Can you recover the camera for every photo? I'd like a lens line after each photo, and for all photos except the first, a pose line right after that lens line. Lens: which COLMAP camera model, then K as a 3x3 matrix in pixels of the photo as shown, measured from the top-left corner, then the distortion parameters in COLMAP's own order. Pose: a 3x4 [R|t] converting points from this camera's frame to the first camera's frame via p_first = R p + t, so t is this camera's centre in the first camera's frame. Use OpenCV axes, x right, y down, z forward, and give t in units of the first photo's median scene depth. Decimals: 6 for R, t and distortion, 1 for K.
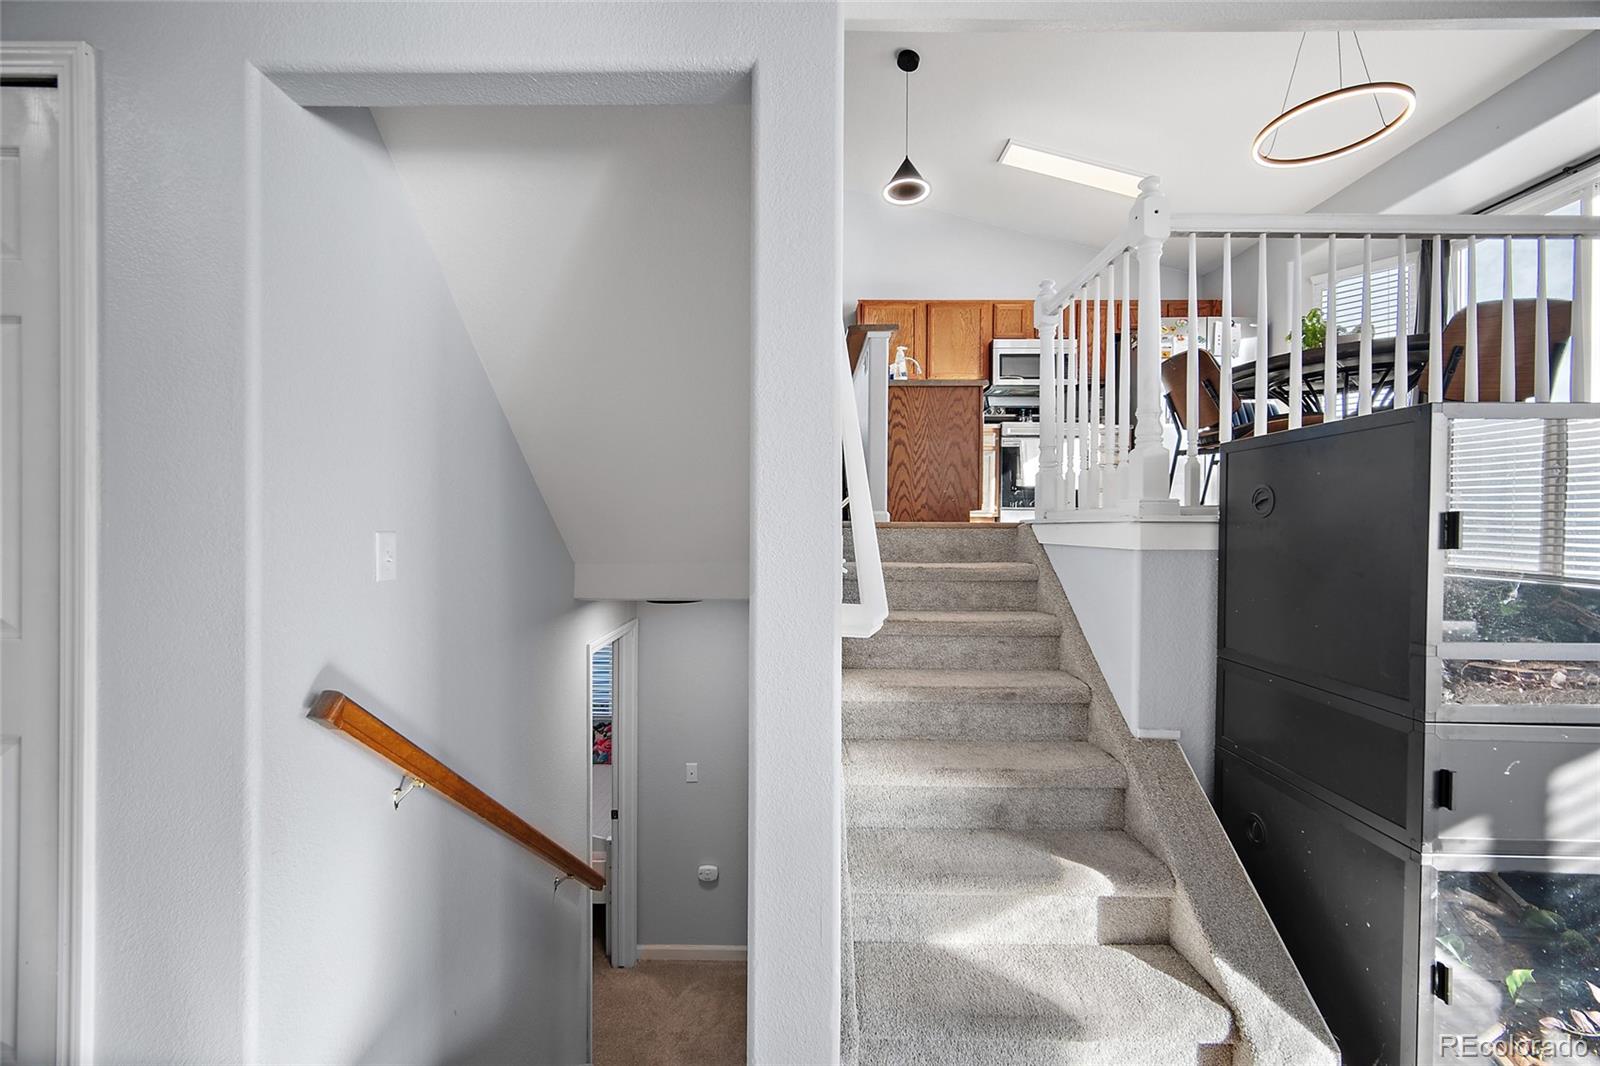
lens RADIAL K [[631.8, 0, 799.0], [0, 631.8, 538.5], [0, 0, 1]] dist [-0.002350, 0.000008]
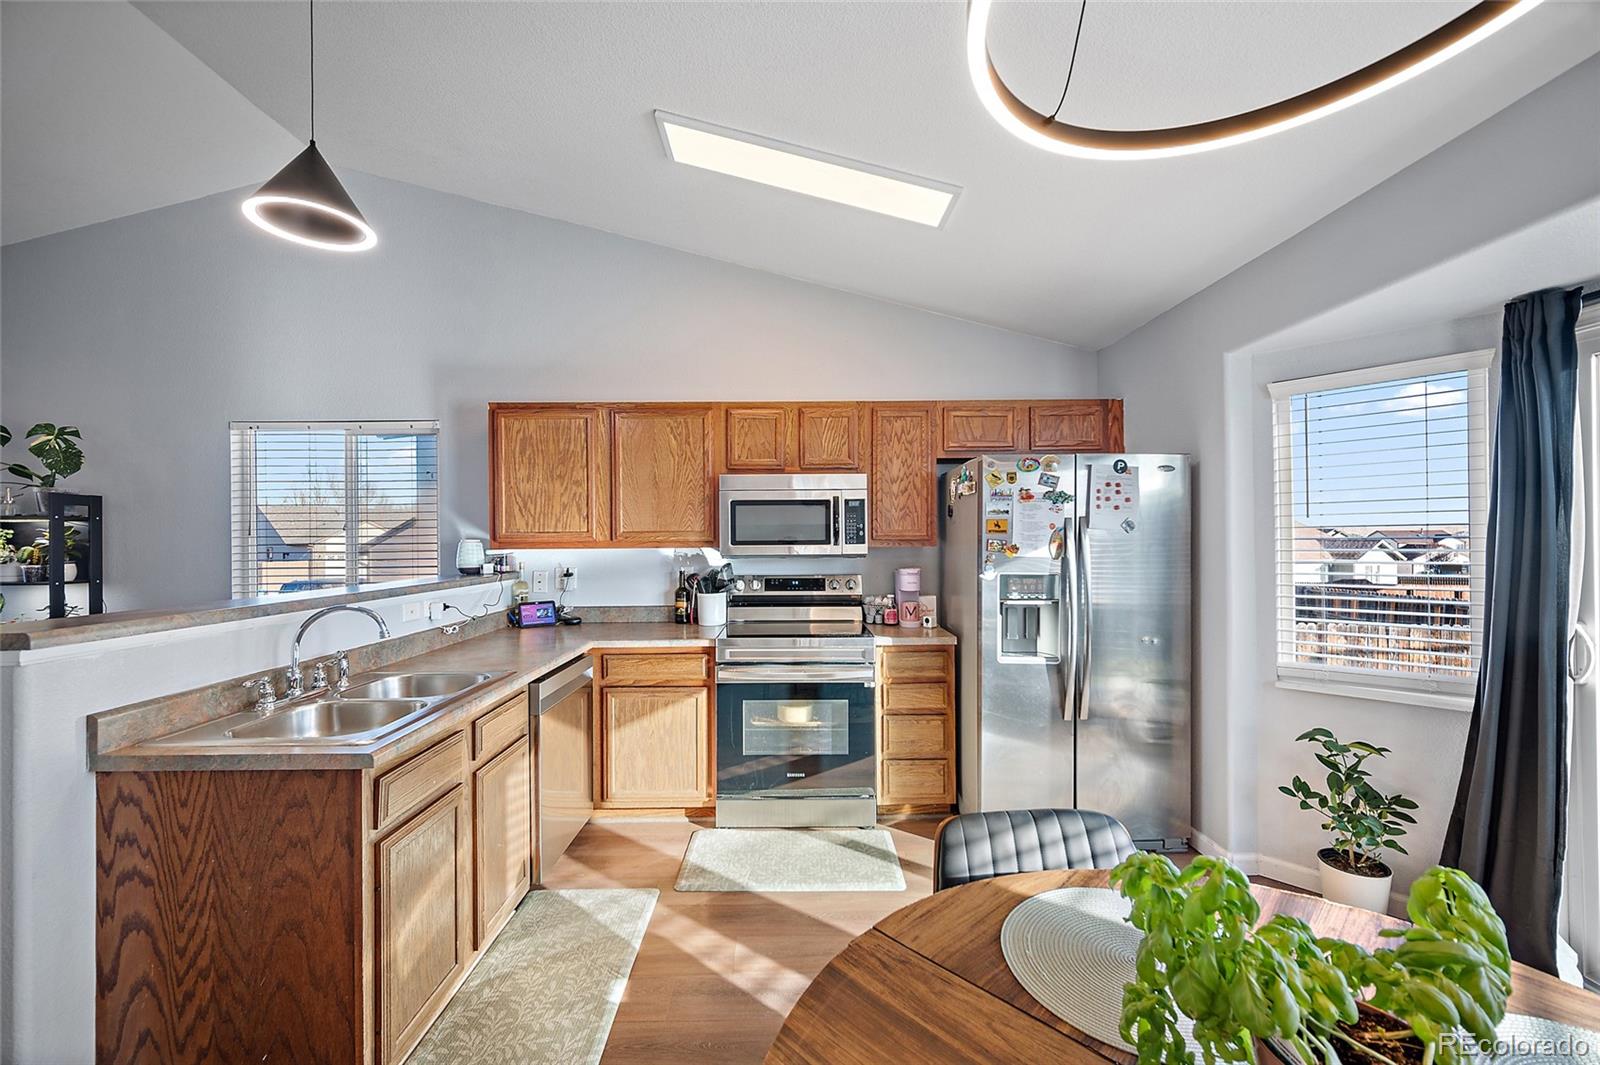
lens RADIAL K [[631.8, 0, 799.0], [0, 631.8, 538.0], [0, 0, 1]] dist [-0.002350, 0.000008]
pose [[0.999773, -0.008735, 0.019446, 0.531666], [0.008951, 0.999898, -0.011092, -0.364814], [-0.019348, 0.011264, 0.999749, 0.632081]]
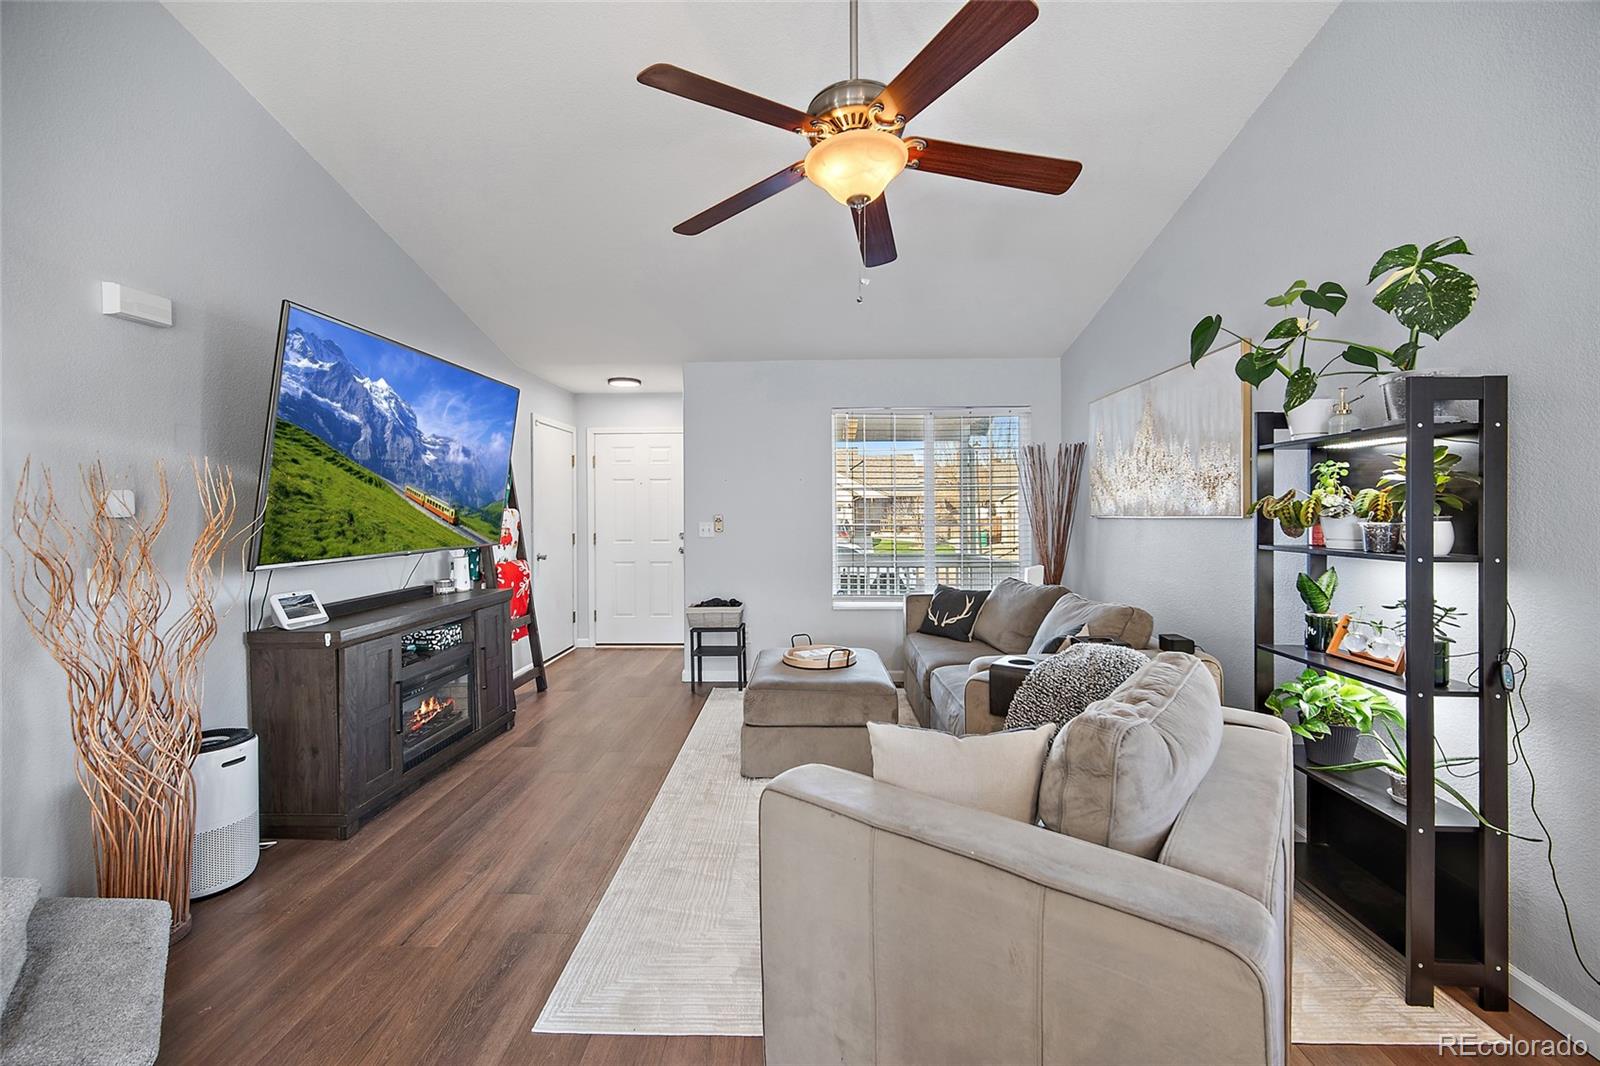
lens RADIAL K [[638.3, 0, 803.3], [0, 638.3, 513.9], [0, 0, 1]] dist [-0.000984, -0.000042]
pose [[-0.020335, 0.003251, -0.999788, -0.023821], [-0.006597, 0.999973, 0.003386, -0.351009], [0.999771, 0.006664, -0.020313, 1.102283]]
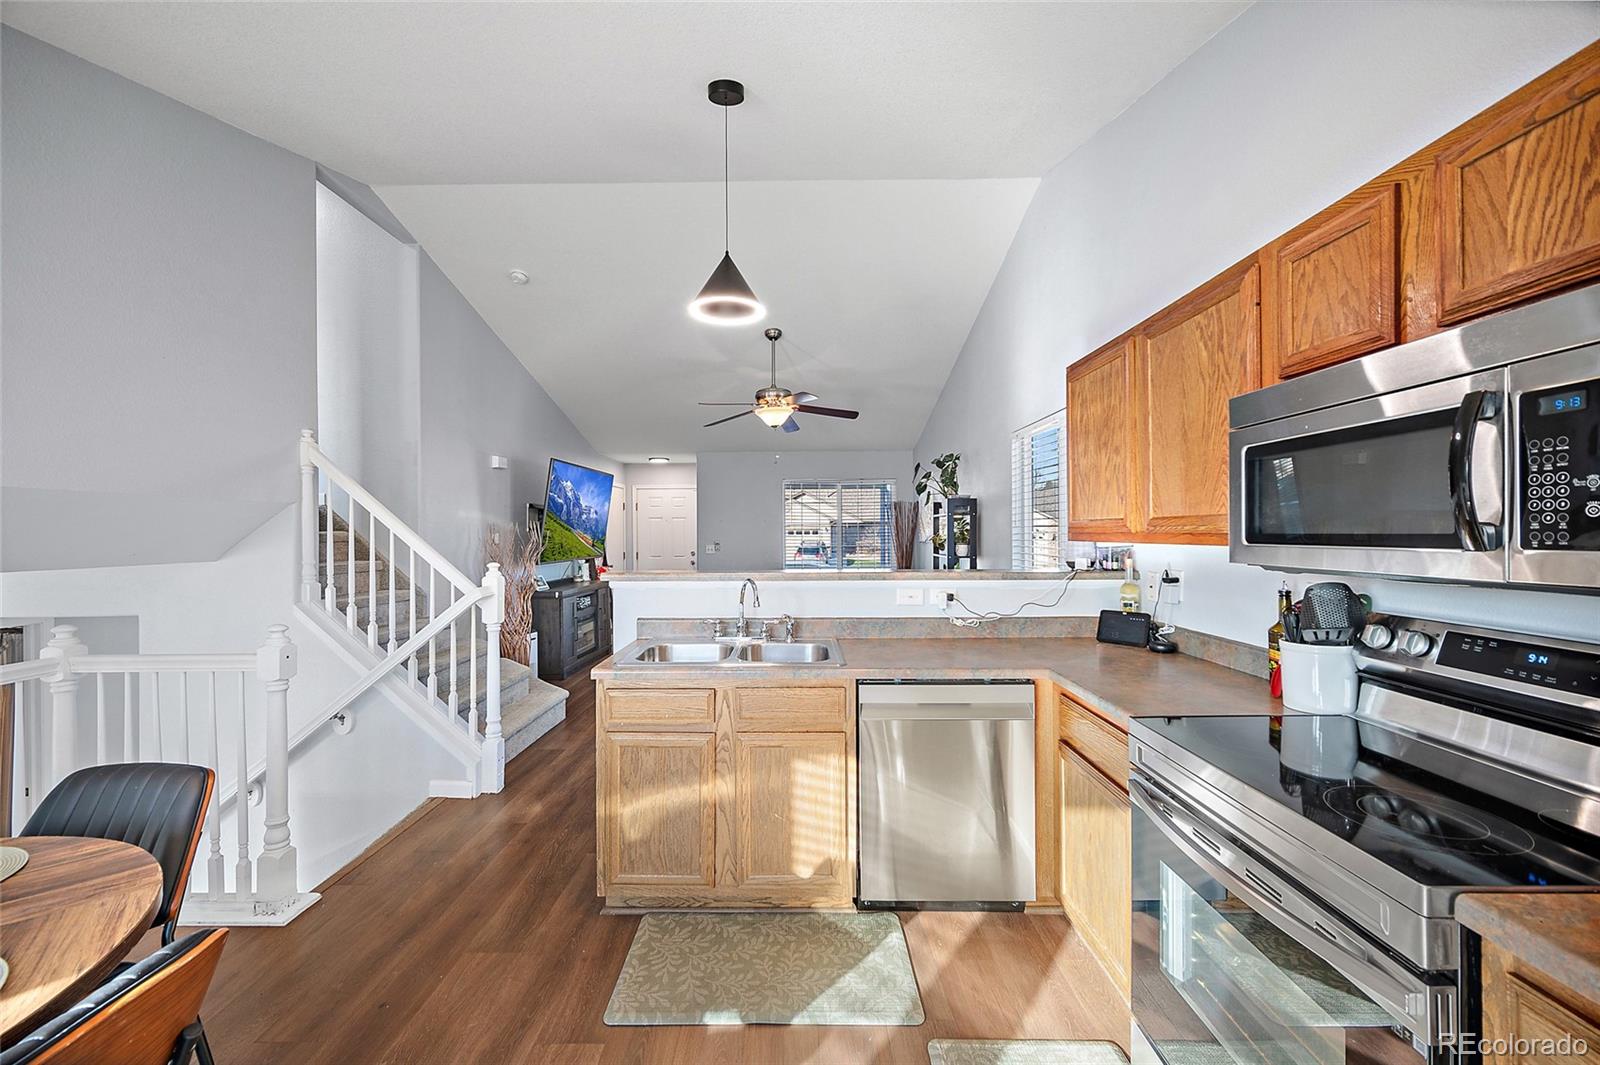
lens RADIAL K [[630.3, 0, 800.0], [0, 630.3, 532.5], [0, 0, 1]] dist [-0.002403, 0.000323]
pose [[-0.005590, -0.001605, -0.999983, 0.860985], [-0.005503, 0.999984, -0.001574, -0.369677], [0.999969, 0.005494, -0.005599, 1.202913]]
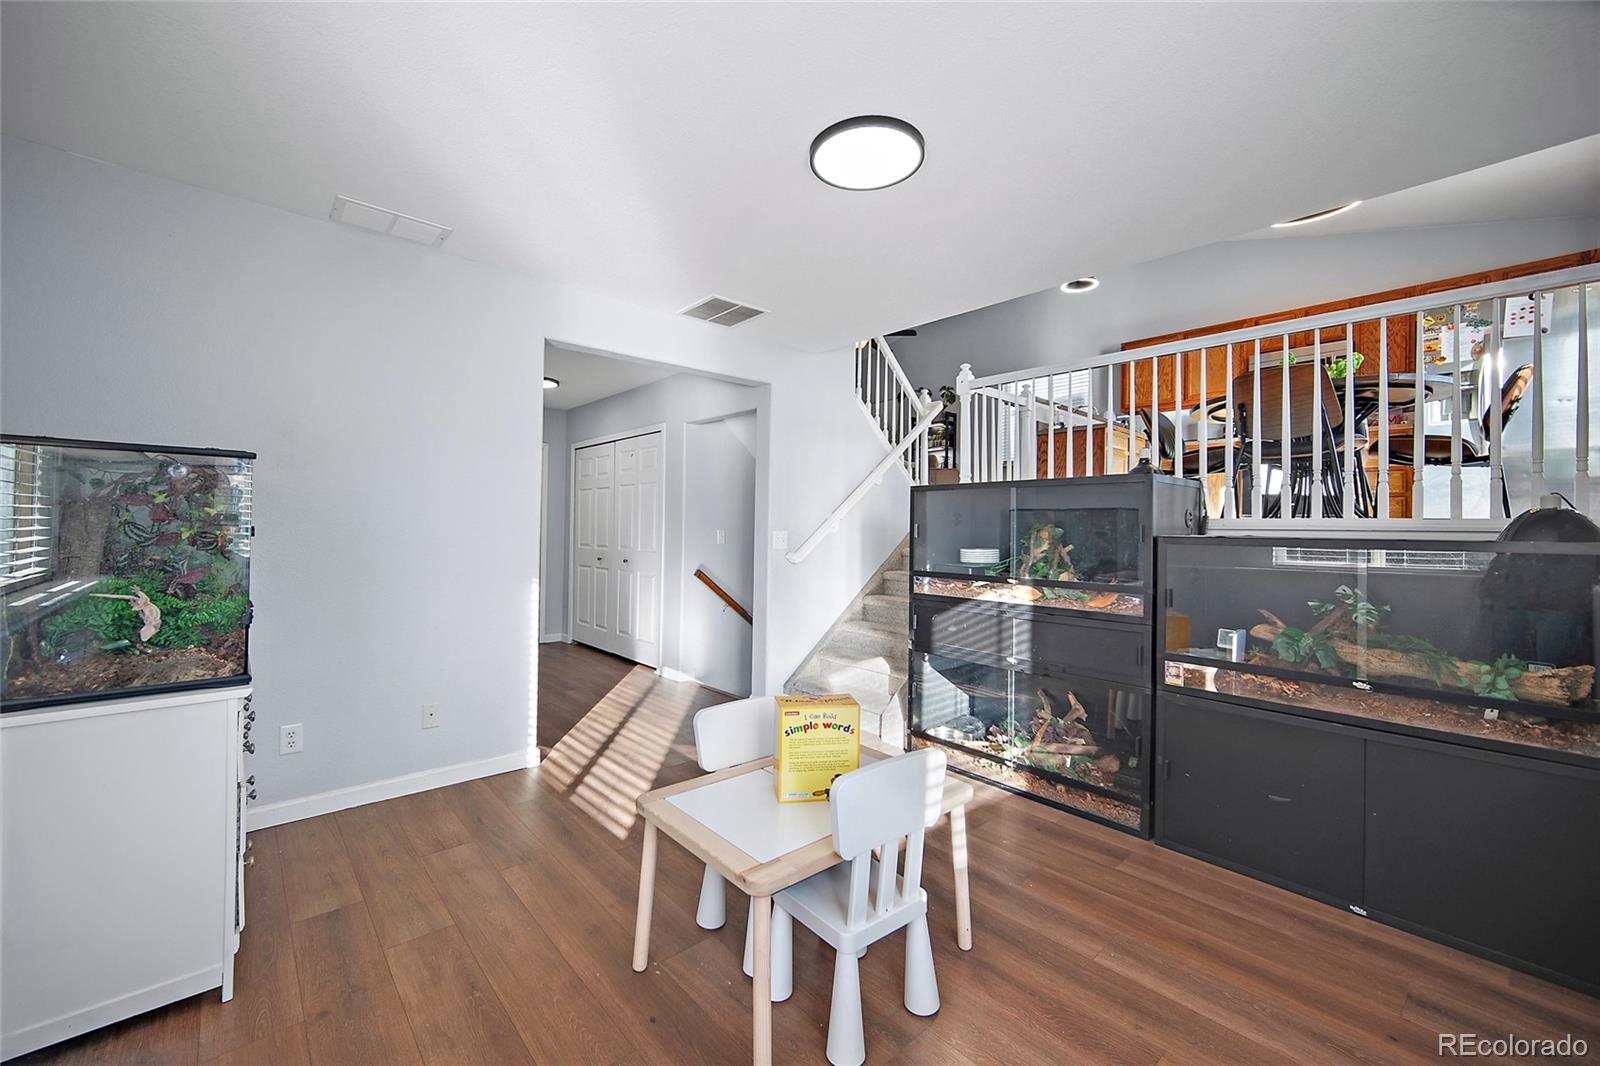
lens RADIAL K [[638.3, 0, 803.3], [0, 638.3, 513.9], [0, 0, 1]] dist [-0.000984, -0.000042]
pose [[0.687909, -0.014094, -0.725660, 0.823822], [-0.015686, 0.999289, -0.034279, 0.003459], [0.725627, 0.034963, 0.687199, -0.408129]]
